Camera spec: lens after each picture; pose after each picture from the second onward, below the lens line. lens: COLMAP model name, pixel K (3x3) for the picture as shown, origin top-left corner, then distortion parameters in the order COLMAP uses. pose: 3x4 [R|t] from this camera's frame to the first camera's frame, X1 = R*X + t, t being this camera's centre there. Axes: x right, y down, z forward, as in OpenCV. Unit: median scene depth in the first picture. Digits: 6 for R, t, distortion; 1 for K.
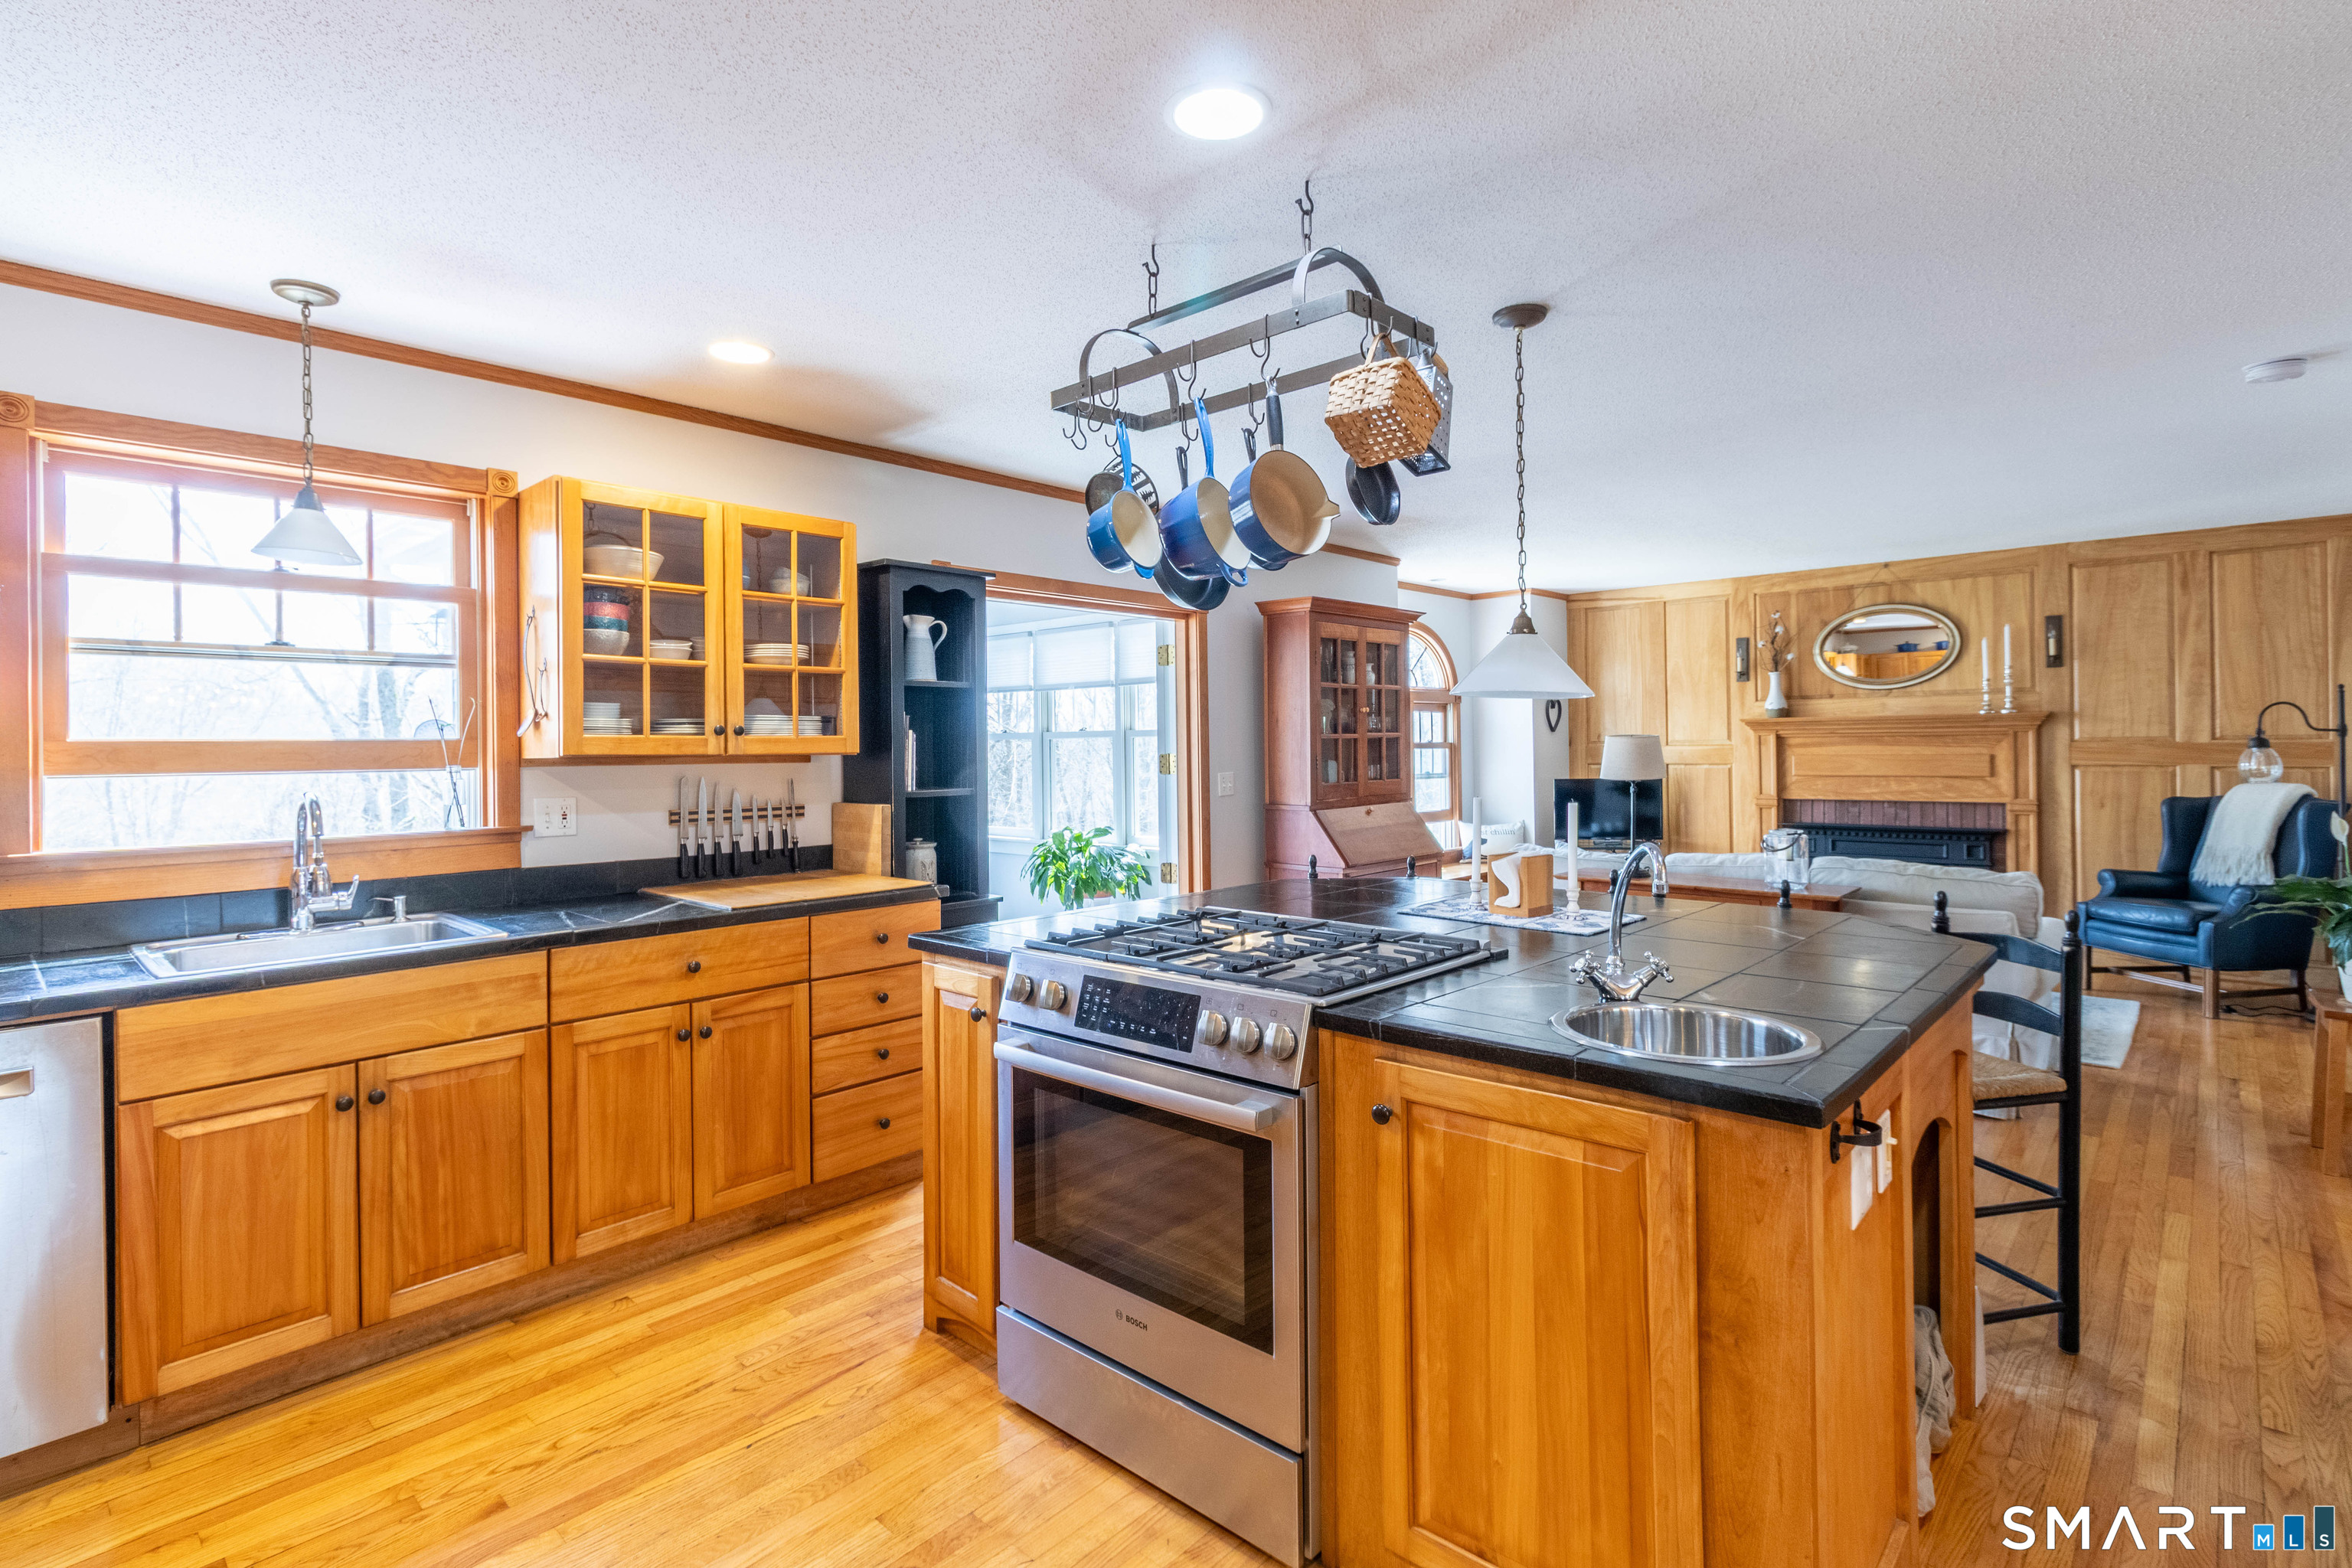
lens RADIAL K [[1100.3, 0, 1132.2], [0, 1100.3, 749.4], [0, 0, 1]] dist [-0.000603, -0.000571]
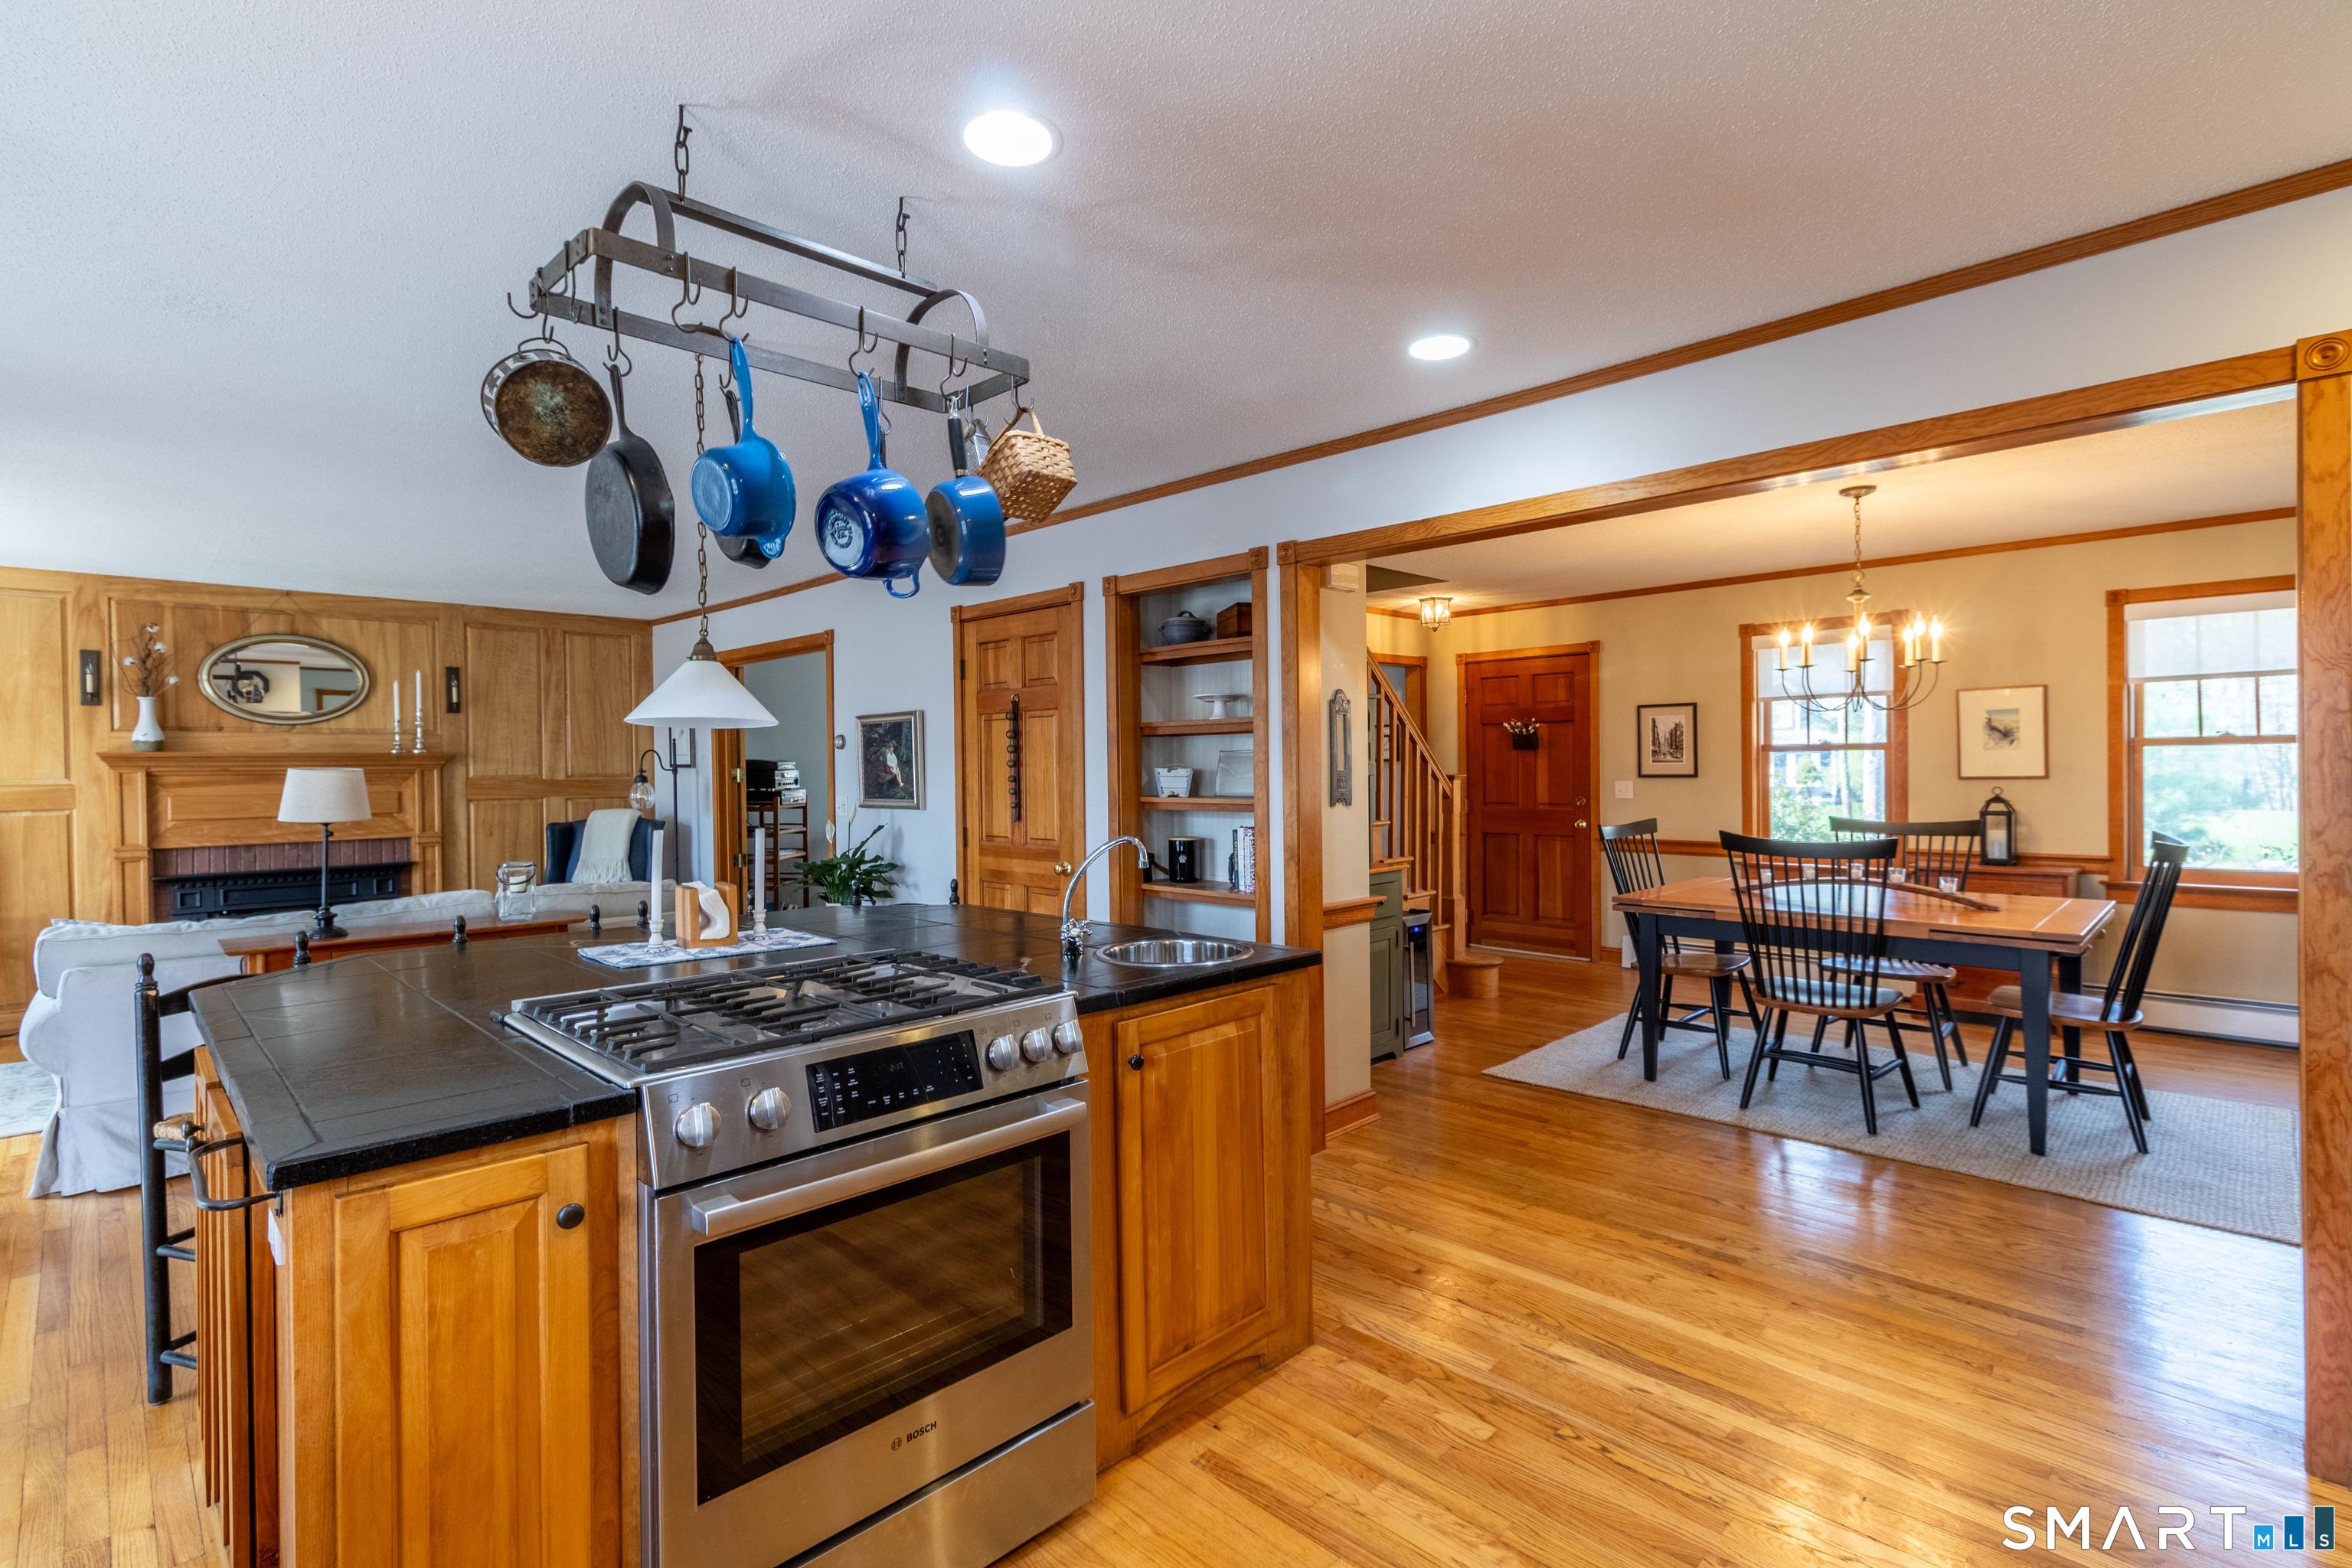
lens RADIAL K [[1100.3, 0, 1170.0], [0, 1100.3, 788.4], [0, 0, 1]] dist [-0.000603, -0.000571]
pose [[0.031871, -0.007783, 0.999462, -0.252689], [0.013274, 0.999885, 0.007363, 0.003499], [-0.999404, 0.013032, 0.031971, 0.229098]]
